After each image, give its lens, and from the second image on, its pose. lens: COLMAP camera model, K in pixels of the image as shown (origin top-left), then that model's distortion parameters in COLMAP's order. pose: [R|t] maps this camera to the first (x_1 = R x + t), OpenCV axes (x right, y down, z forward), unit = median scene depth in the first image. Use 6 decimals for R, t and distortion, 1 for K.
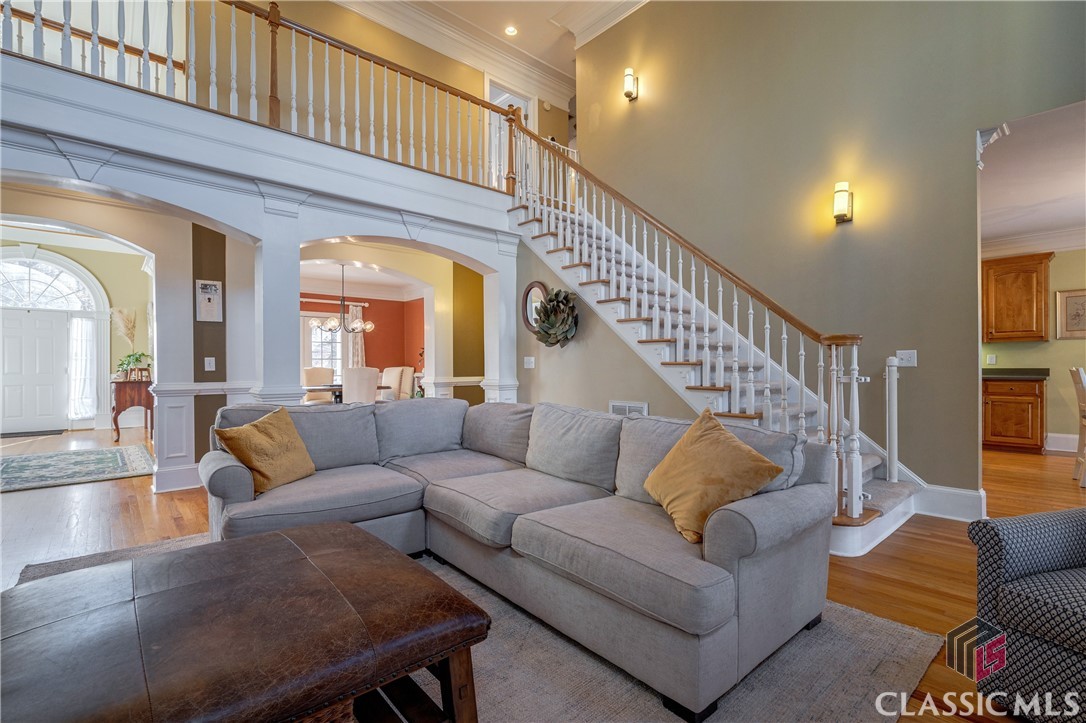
lens RADIAL K [[501.4, 0, 546.0], [0, 501.4, 367.5], [0, 0, 1]] dist [-0.003251, 0.001780]
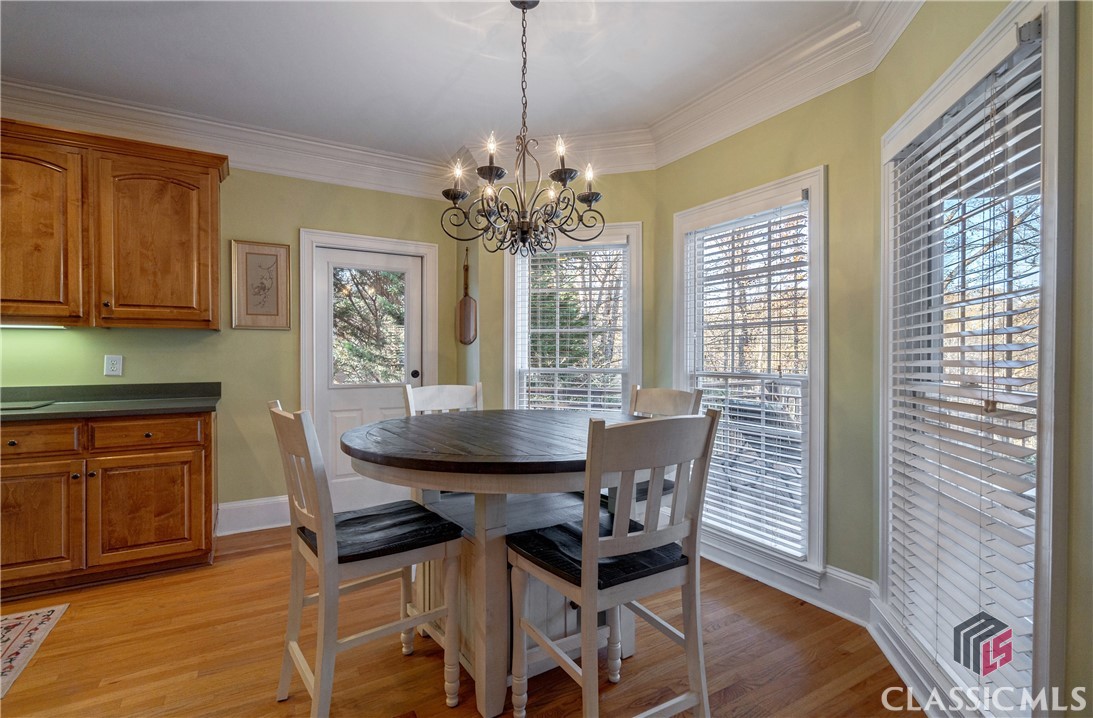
lens RADIAL K [[501.5, 0, 556.0], [0, 501.5, 365.7], [0, 0, 1]] dist [0.001784, 0.000099]
pose [[0.191373, -0.013534, 0.981424, 0.556027], [-0.005811, 0.999872, 0.014922, -0.026338], [-0.981500, -0.008559, 0.191270, 0.554171]]
